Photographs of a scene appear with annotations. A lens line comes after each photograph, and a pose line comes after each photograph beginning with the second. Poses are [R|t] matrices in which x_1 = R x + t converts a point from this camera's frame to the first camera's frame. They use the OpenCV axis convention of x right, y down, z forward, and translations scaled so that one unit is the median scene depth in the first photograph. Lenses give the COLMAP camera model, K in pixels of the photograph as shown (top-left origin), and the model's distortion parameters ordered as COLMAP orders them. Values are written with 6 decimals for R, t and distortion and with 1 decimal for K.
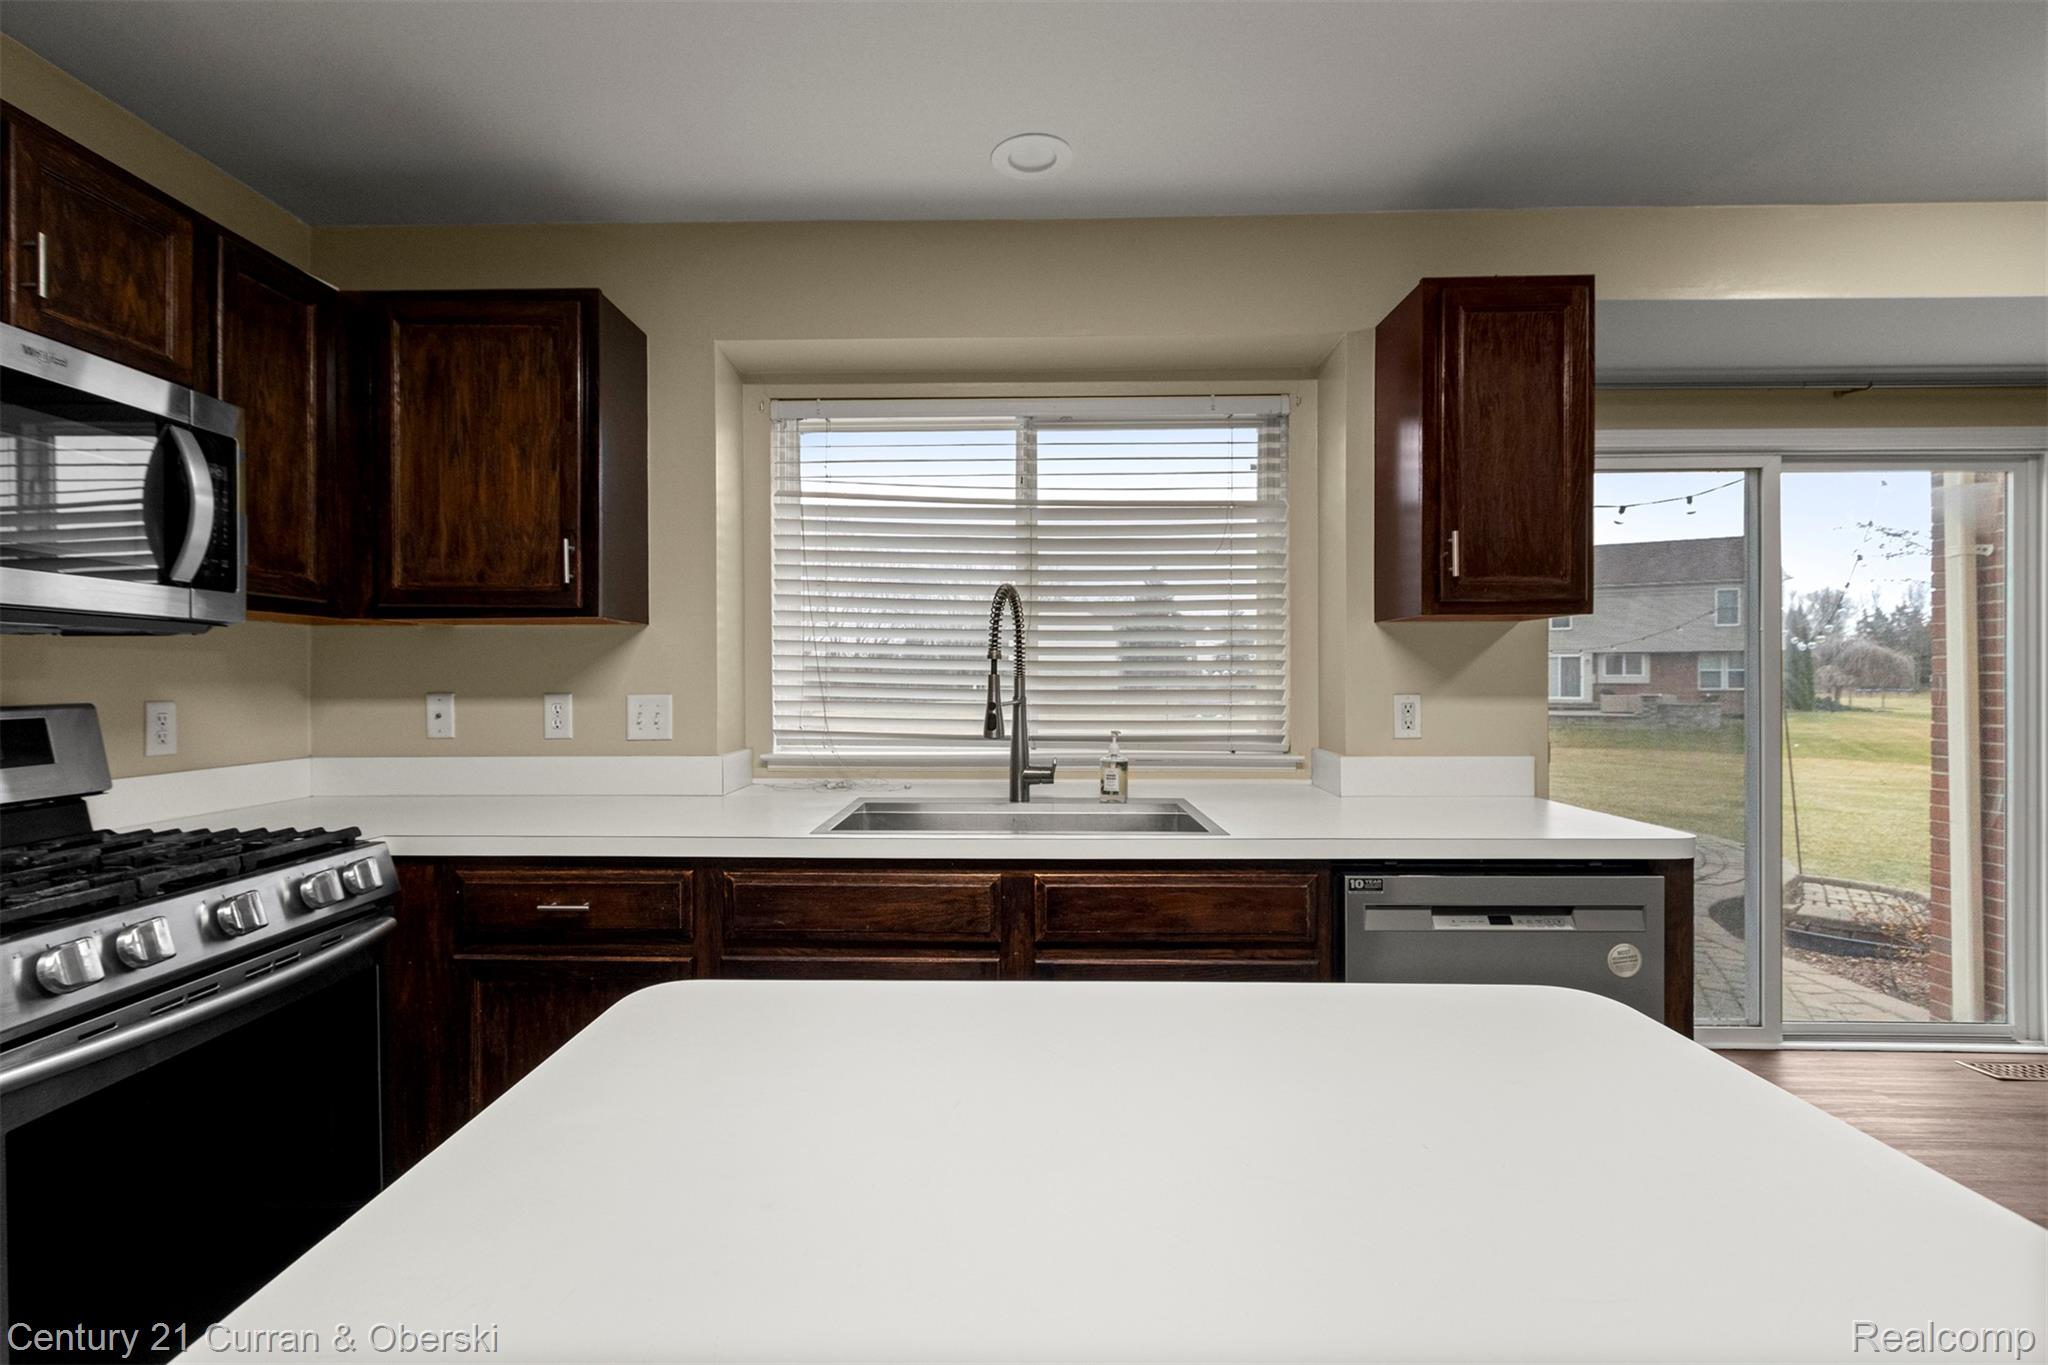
lens RADIAL K [[956.0, 0, 984.7], [0, 956.0, 682.0], [0, 0, 1]] dist [0.013568, 0.000729]
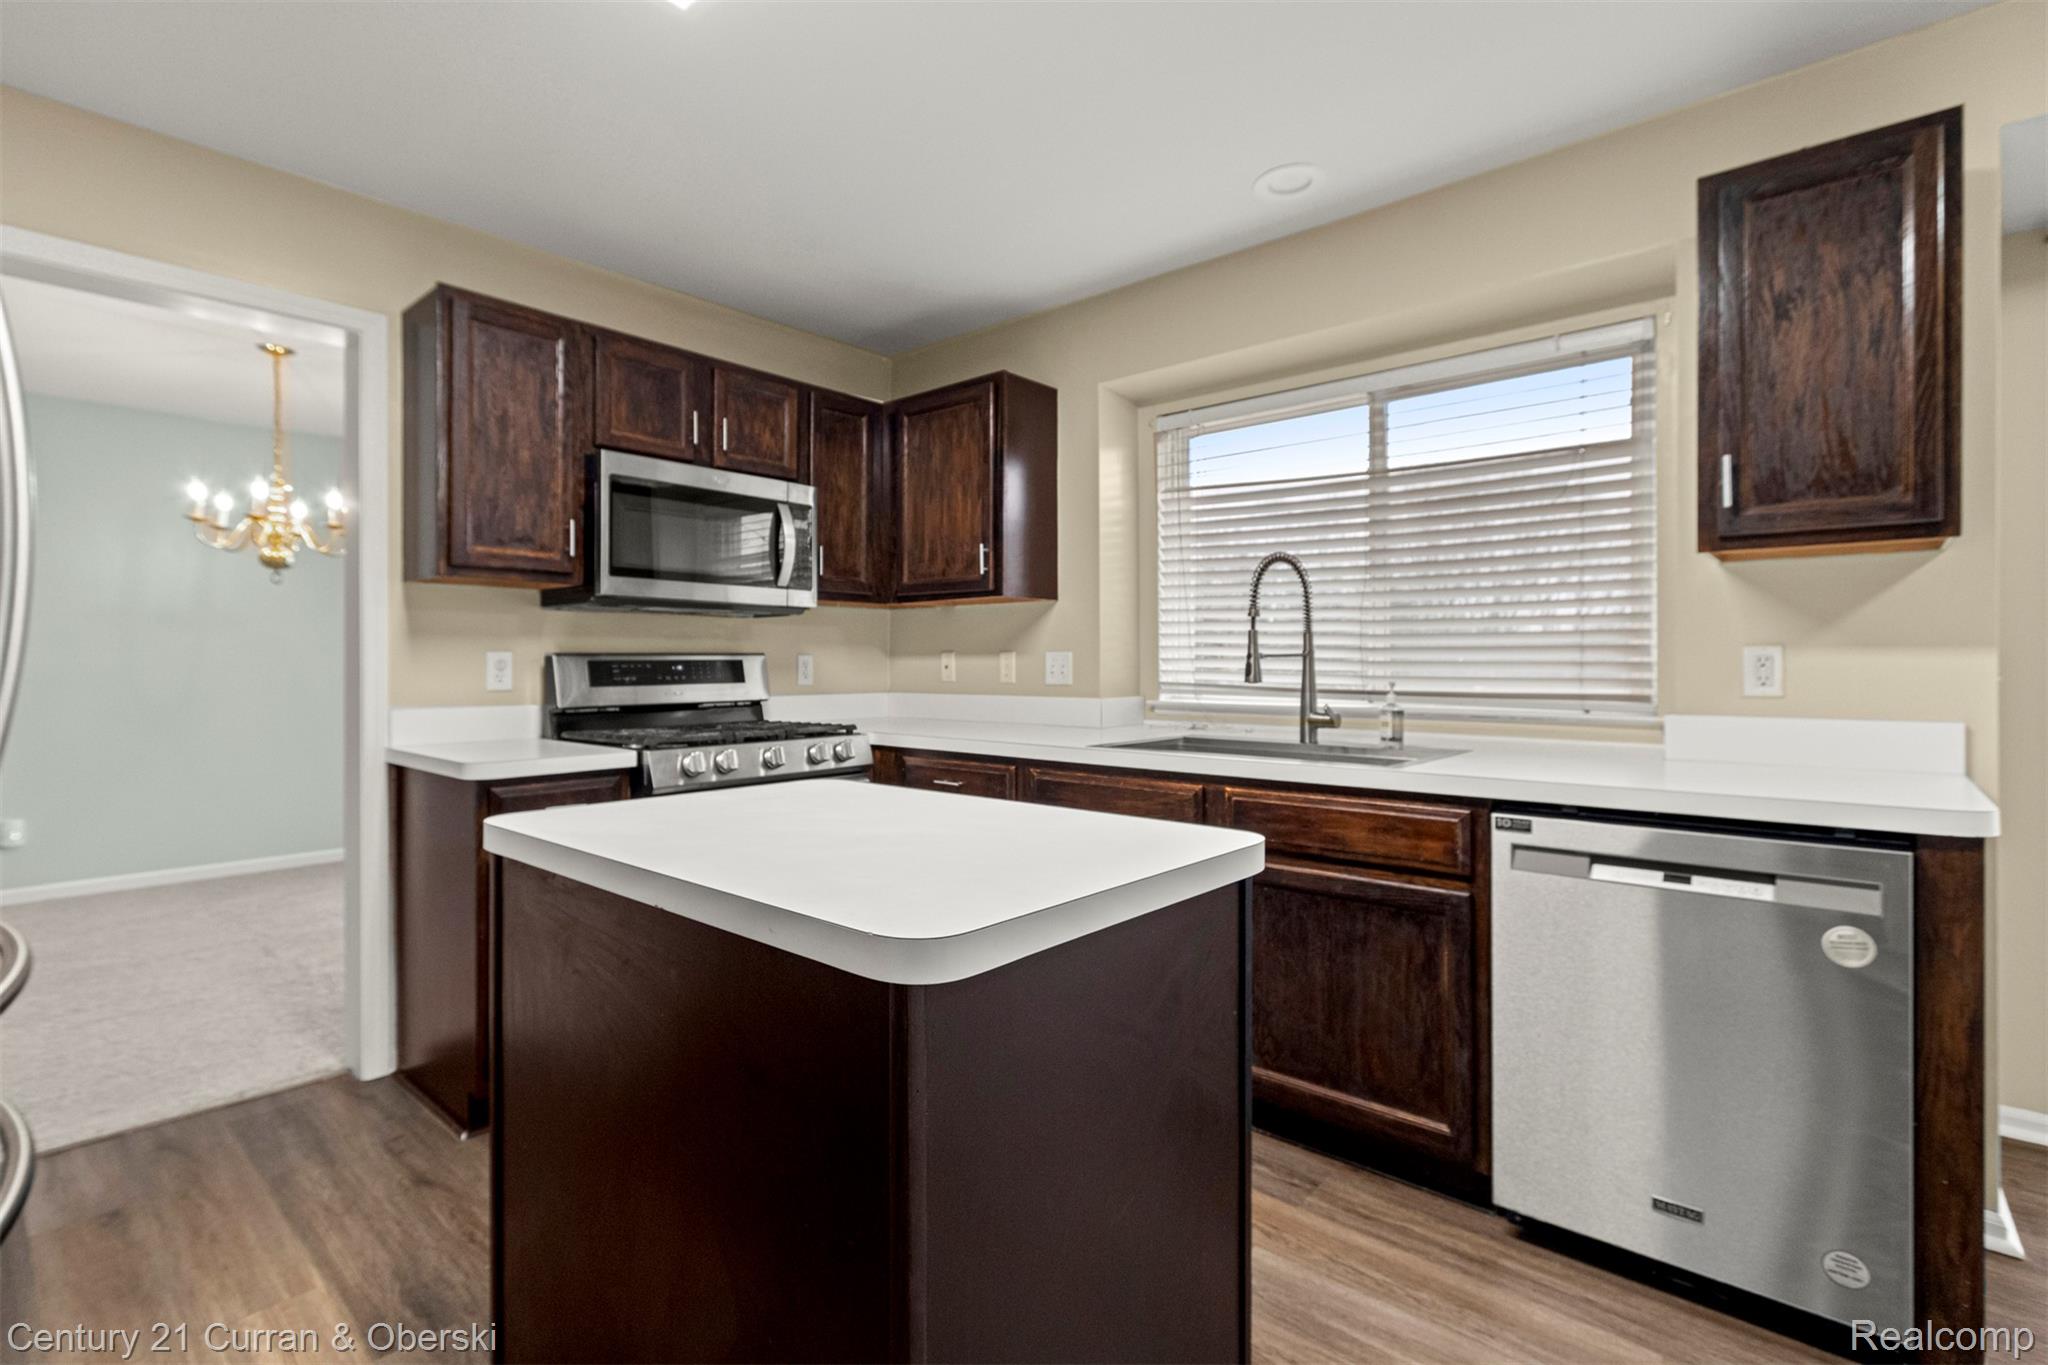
lens RADIAL K [[955.9, 0, 987.9], [0, 955.9, 670.9], [0, 0, 1]] dist [0.004481, 0.001065]
pose [[0.758493, 0.006921, -0.651644, 0.533618], [-0.003877, 0.999974, 0.006108, 0.037331], [0.651669, -0.002107, 0.758500, -0.114466]]
